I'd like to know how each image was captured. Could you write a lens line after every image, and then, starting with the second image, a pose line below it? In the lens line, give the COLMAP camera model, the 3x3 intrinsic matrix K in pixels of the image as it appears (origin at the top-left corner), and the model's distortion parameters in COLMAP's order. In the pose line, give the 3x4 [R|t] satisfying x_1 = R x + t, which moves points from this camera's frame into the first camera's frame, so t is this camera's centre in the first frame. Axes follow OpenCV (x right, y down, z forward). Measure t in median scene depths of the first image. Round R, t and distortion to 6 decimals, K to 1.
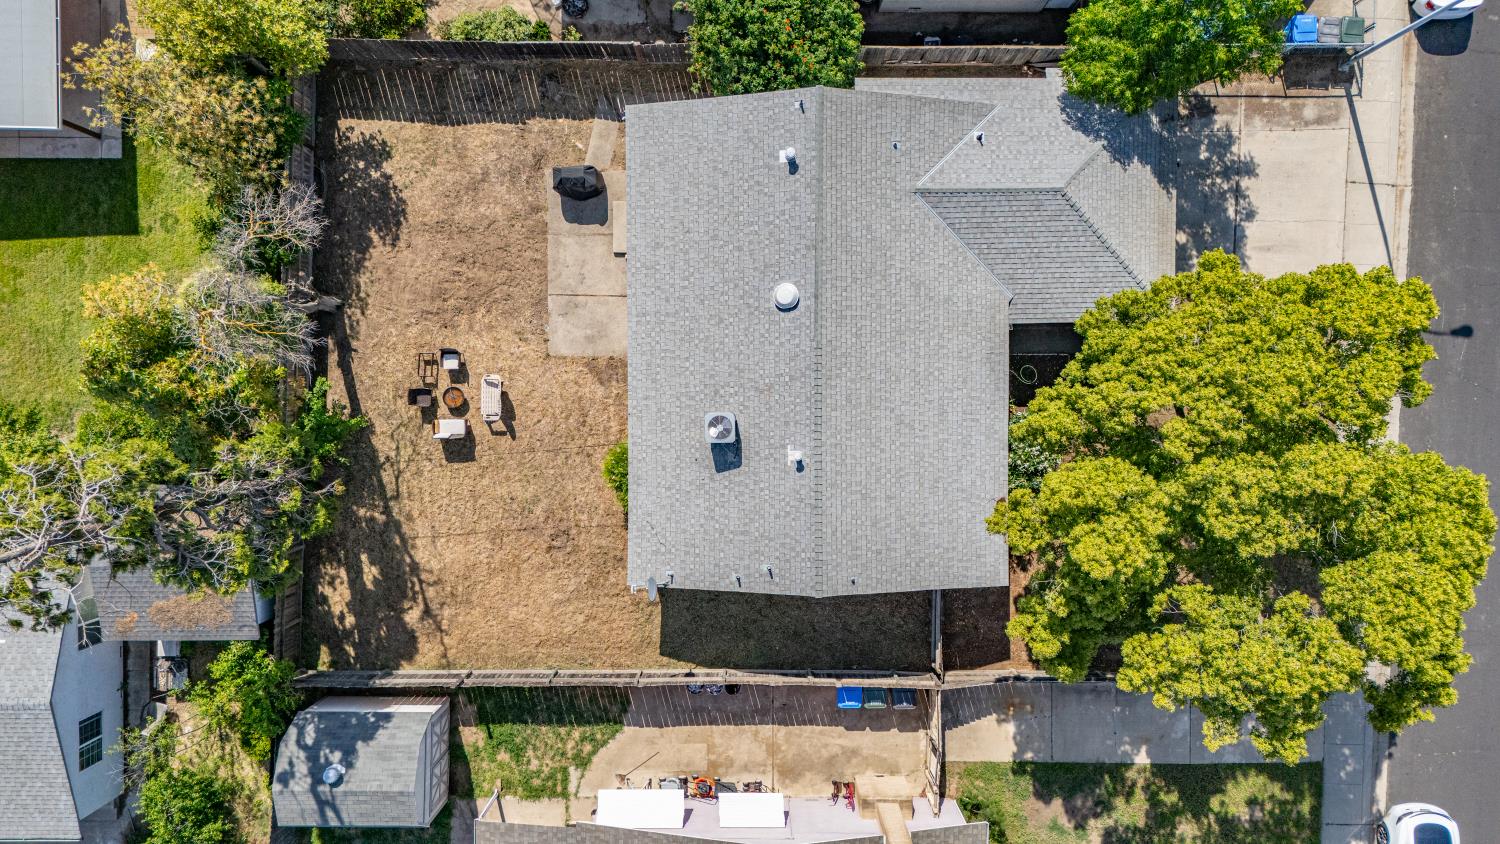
lens RADIAL K [[1098.5, 0, 754.3], [0, 1098.5, 420.6], [0, 0, 1]] dist [0.078539, -0.076393]
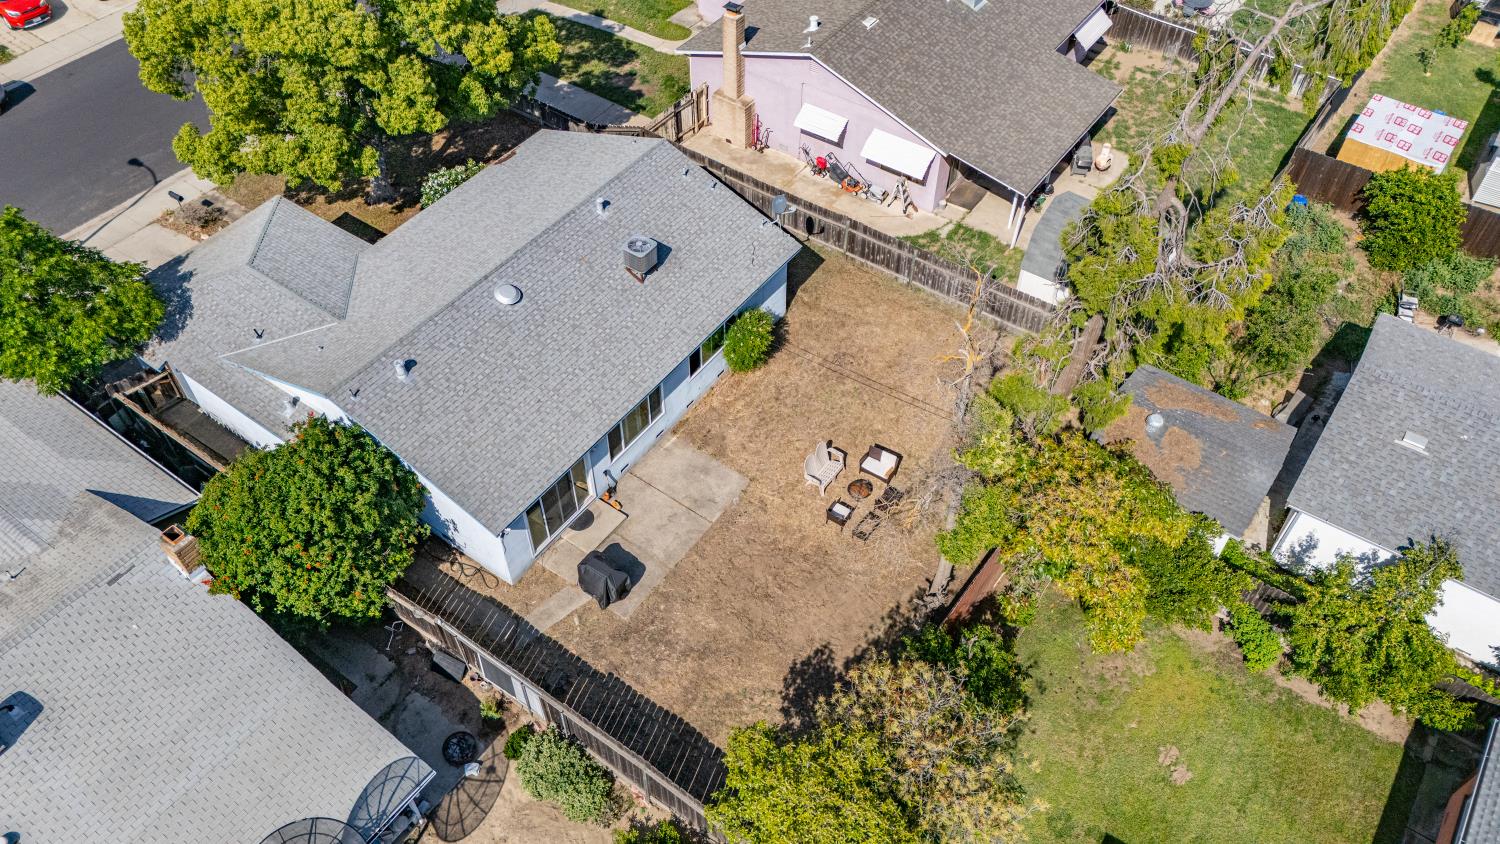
lens RADIAL K [[1098.5, 0, 747.4], [0, 1098.5, 417.8], [0, 0, 1]] dist [0.078539, -0.076393]
pose [[-0.815142, -0.434696, 0.382862, -0.516578], [0.579035, -0.629977, 0.517540, -0.509144], [0.016221, 0.643559, 0.765225, 0.252772]]
